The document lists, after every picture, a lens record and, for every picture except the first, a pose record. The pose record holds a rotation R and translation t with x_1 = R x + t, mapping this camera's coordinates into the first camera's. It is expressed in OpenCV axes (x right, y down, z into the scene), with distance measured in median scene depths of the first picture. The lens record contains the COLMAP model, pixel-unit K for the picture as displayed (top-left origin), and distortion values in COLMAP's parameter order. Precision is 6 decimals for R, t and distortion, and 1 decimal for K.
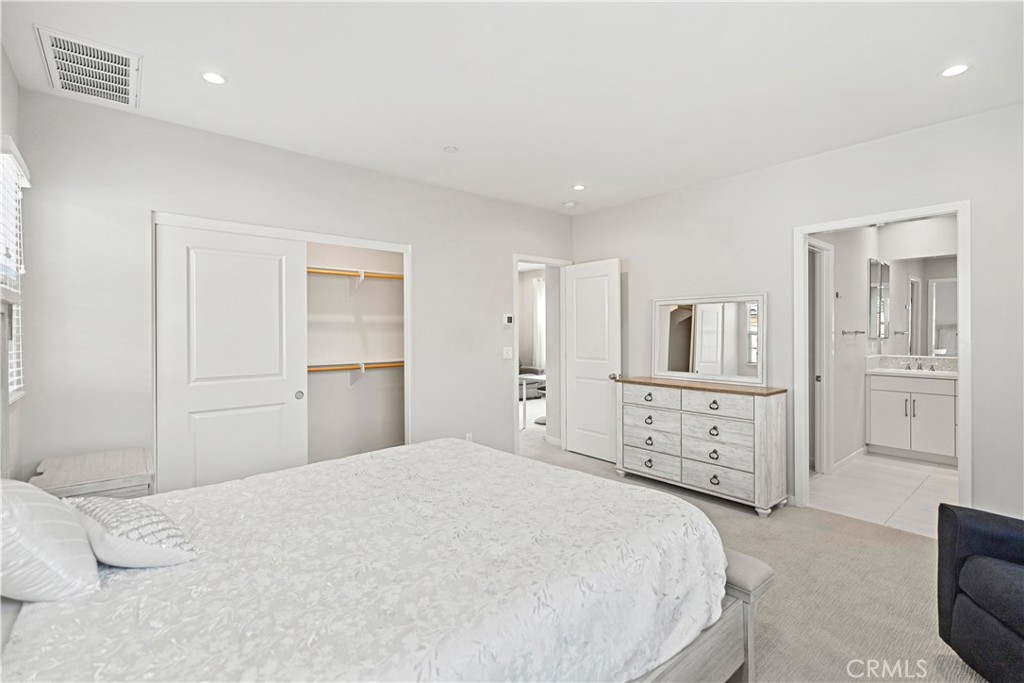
lens RADIAL K [[462.8, 0, 510.3], [0, 462.8, 340.2], [0, 0, 1]] dist [0.005039, 0.001131]
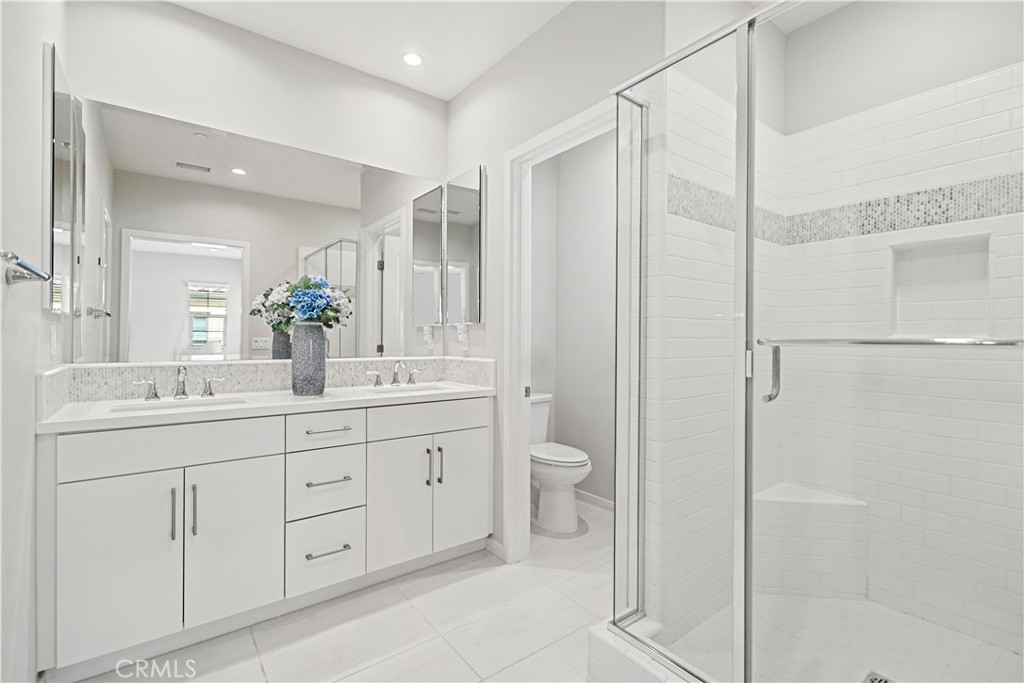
lens RADIAL K [[462.8, 0, 510.2], [0, 462.8, 342.0], [0, 0, 1]] dist [0.005039, 0.001131]
pose [[0.051443, 0.004432, 0.998666, 0.491626], [0.006399, 0.999968, -0.004767, 0.019614], [-0.998655, 0.006636, 0.051413, 0.692226]]
